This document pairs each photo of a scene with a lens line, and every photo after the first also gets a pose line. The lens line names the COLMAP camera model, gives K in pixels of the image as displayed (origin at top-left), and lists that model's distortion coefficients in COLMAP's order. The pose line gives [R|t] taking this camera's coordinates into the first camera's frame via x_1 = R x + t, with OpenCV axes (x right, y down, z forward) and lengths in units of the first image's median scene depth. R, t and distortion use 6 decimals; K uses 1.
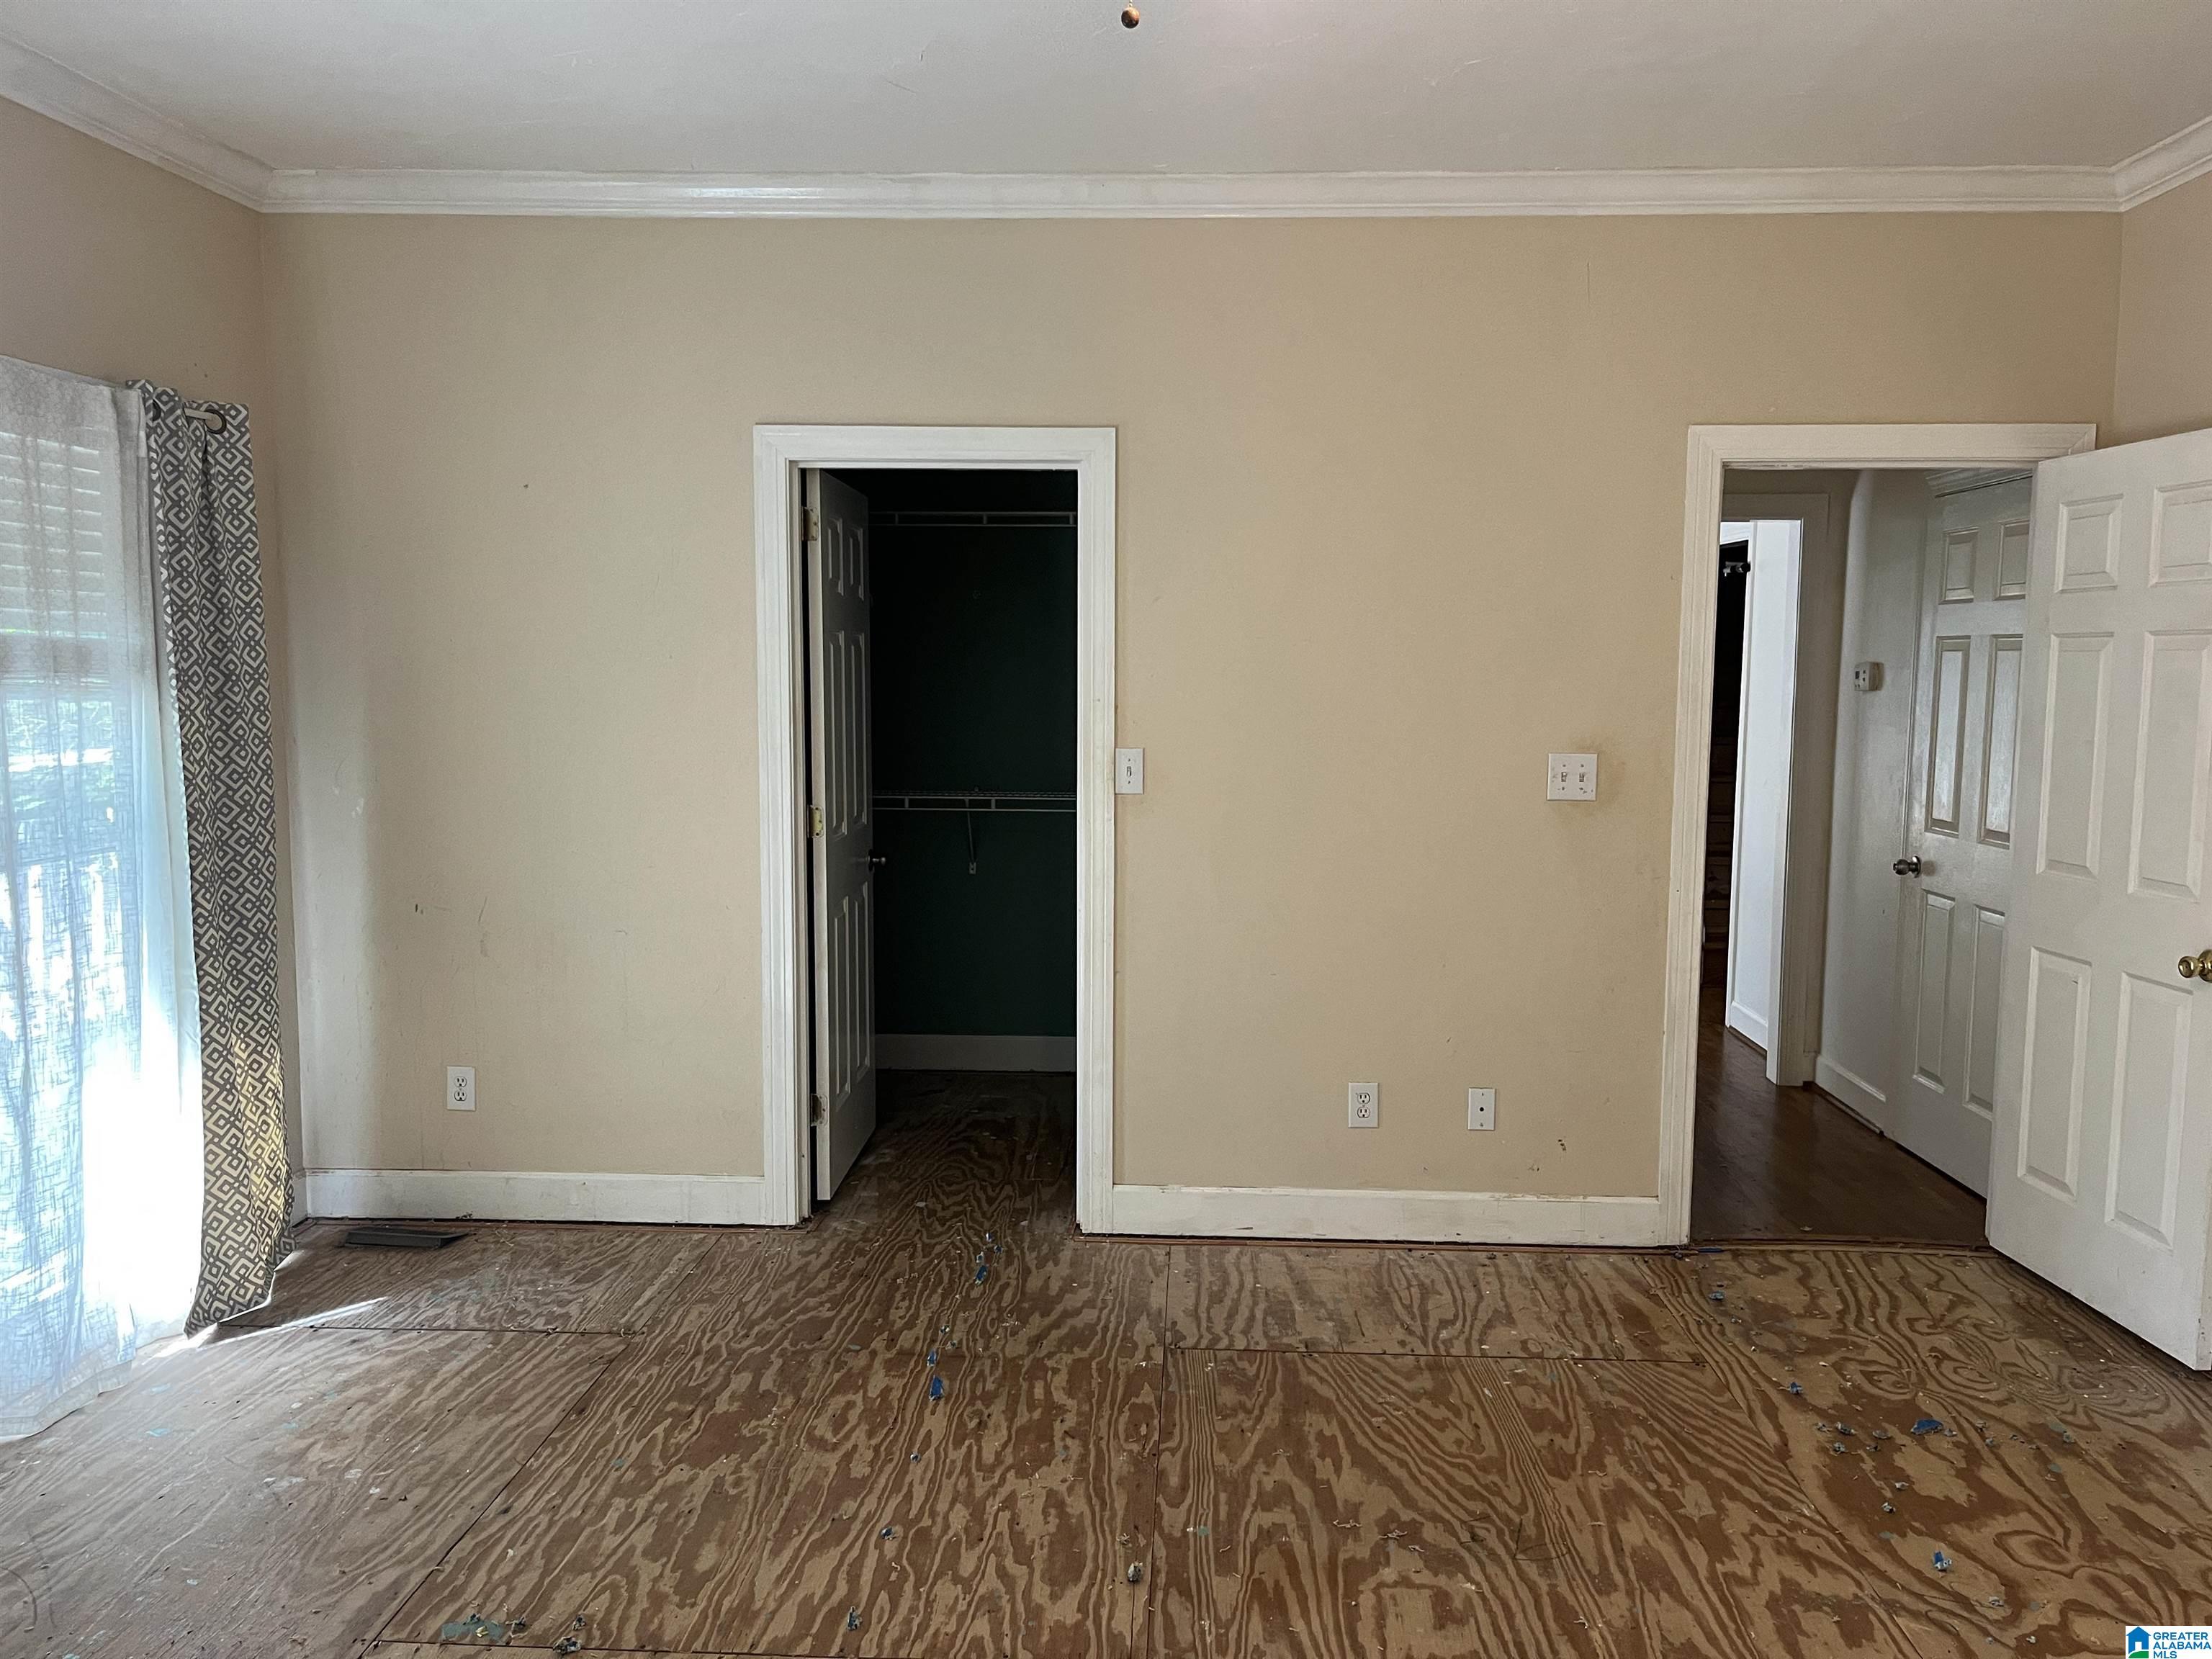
lens RADIAL K [[1695.2, 0, 1117.1], [0, 1695.2, 830.7], [0, 0, 1]] dist [0.056849, -0.049495]
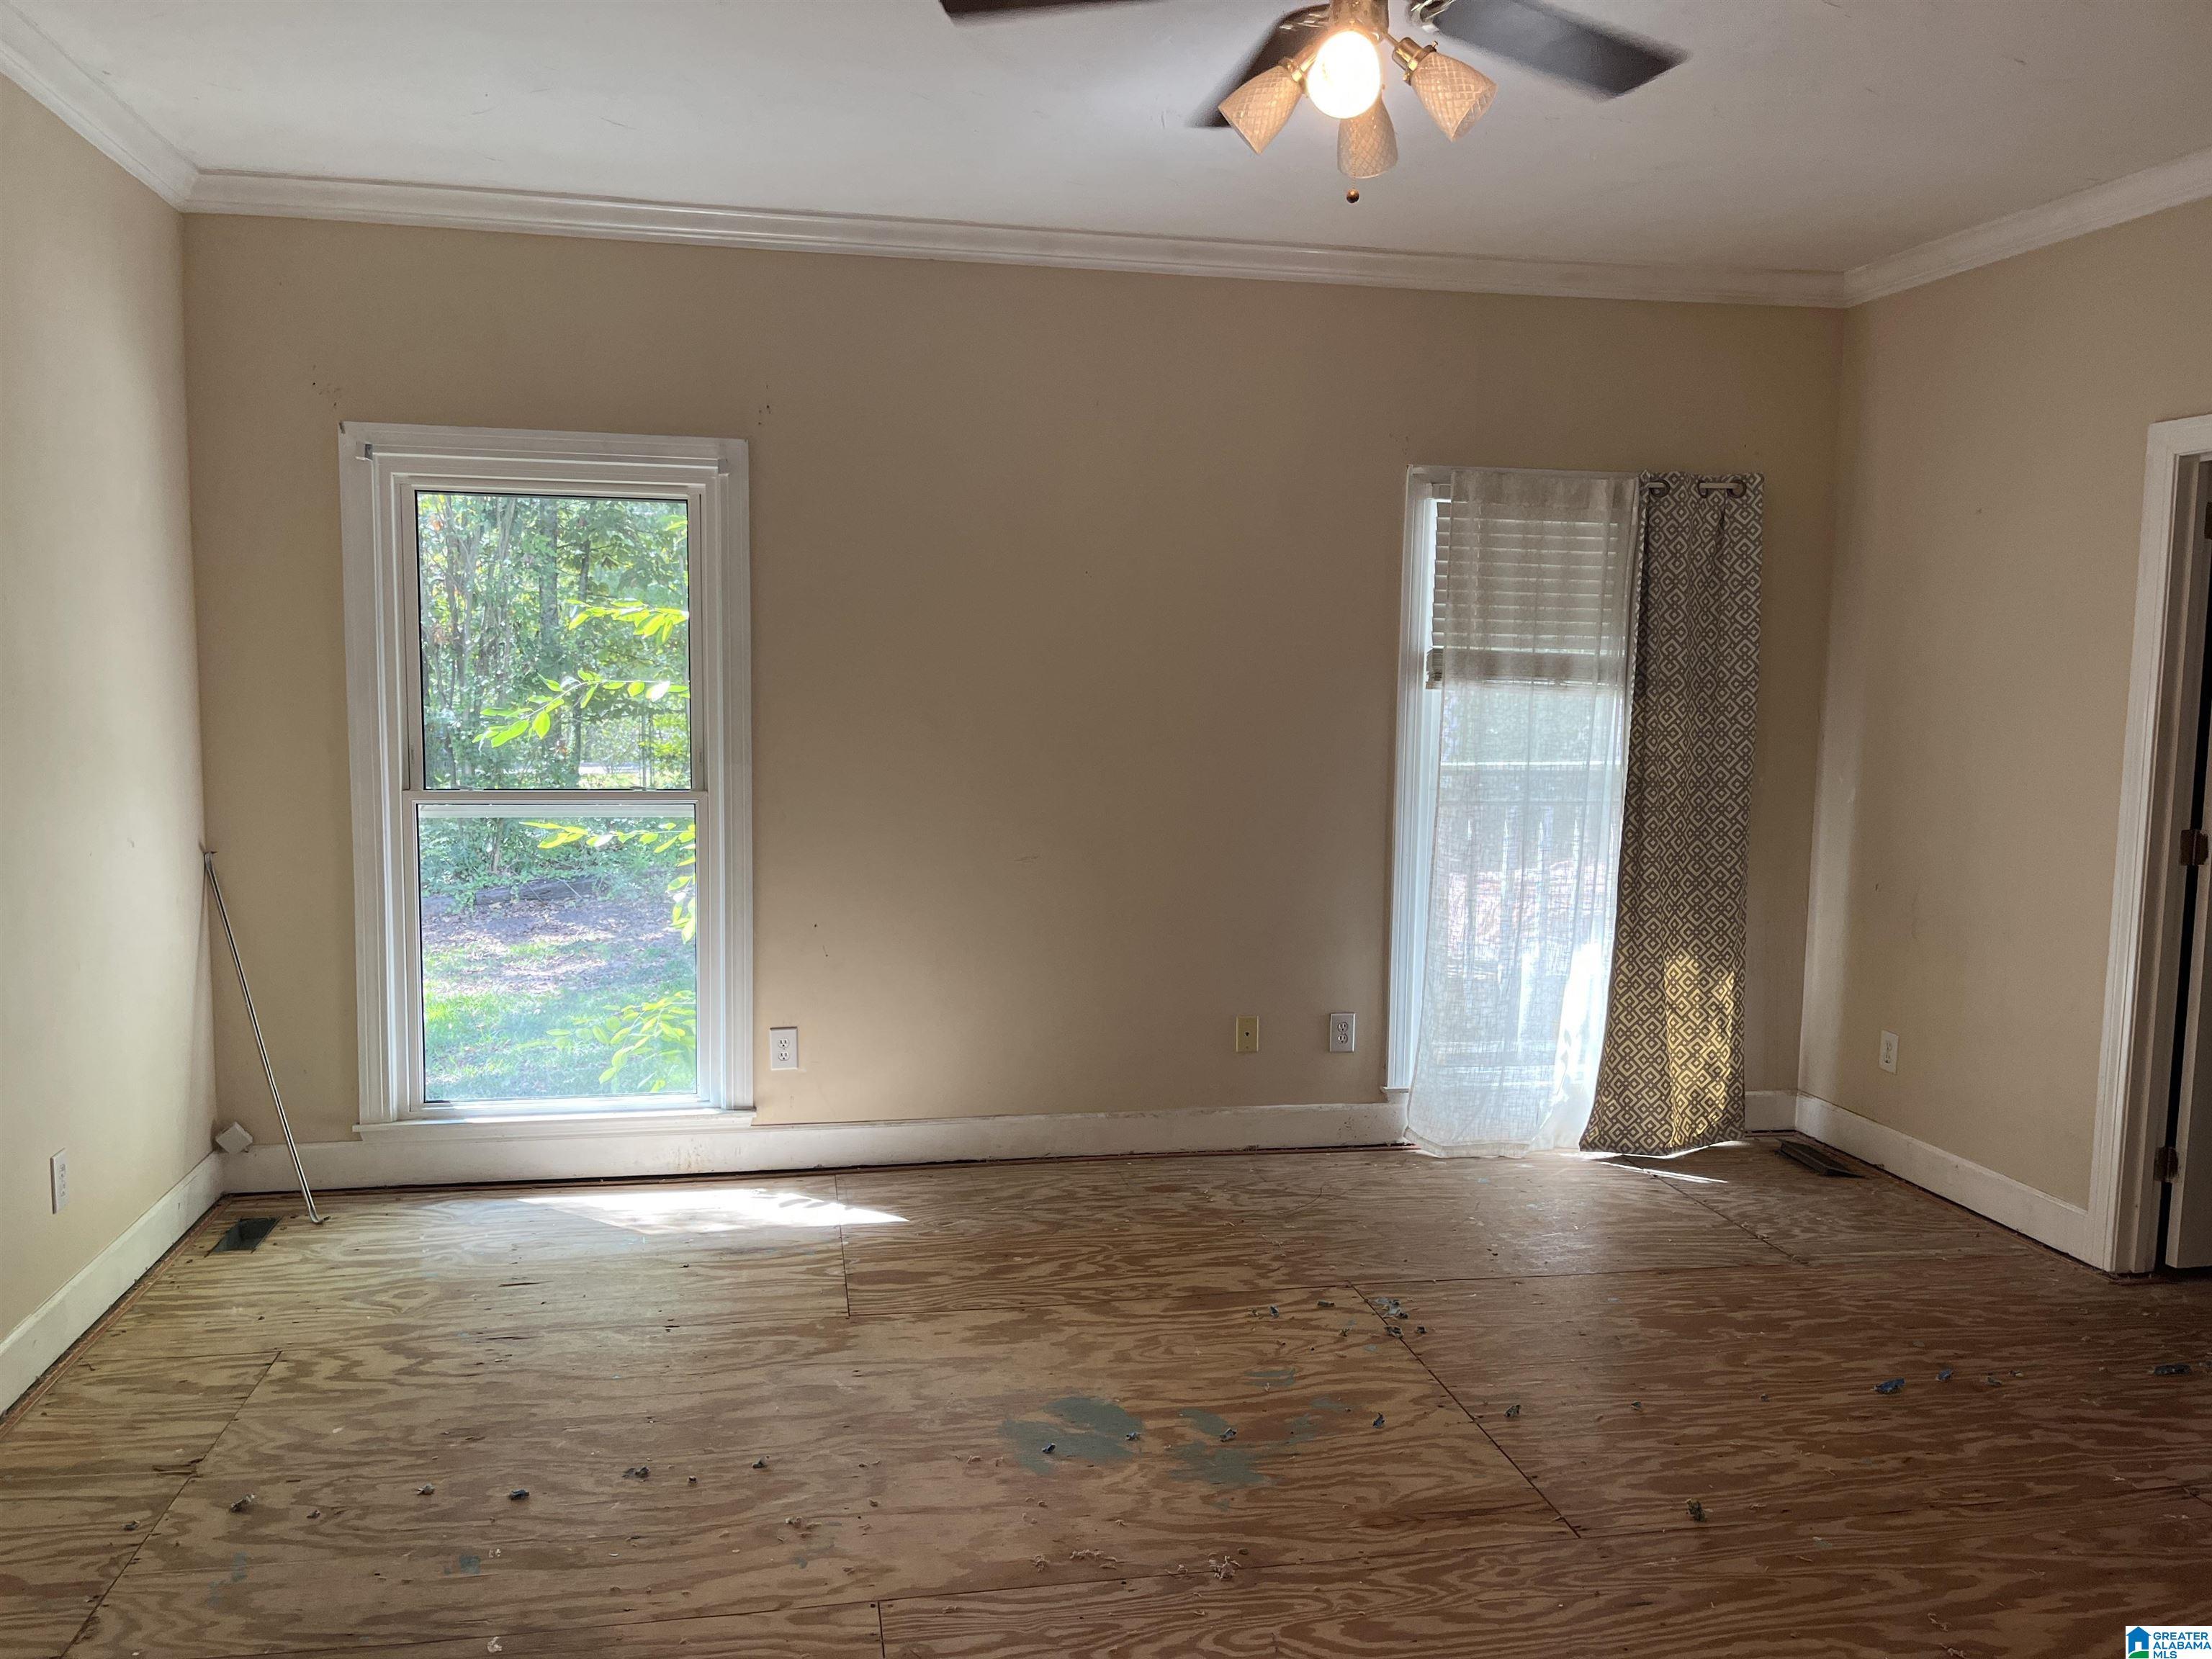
lens RADIAL K [[1695.2, 0, 1114.7], [0, 1695.2, 842.4], [0, 0, 1]] dist [0.056849, -0.049495]
pose [[0.236623, 0.094442, -0.967001, 0.673715], [-0.112387, 0.991244, 0.069309, -0.008154], [0.965080, 0.092278, 0.245165, 0.258063]]
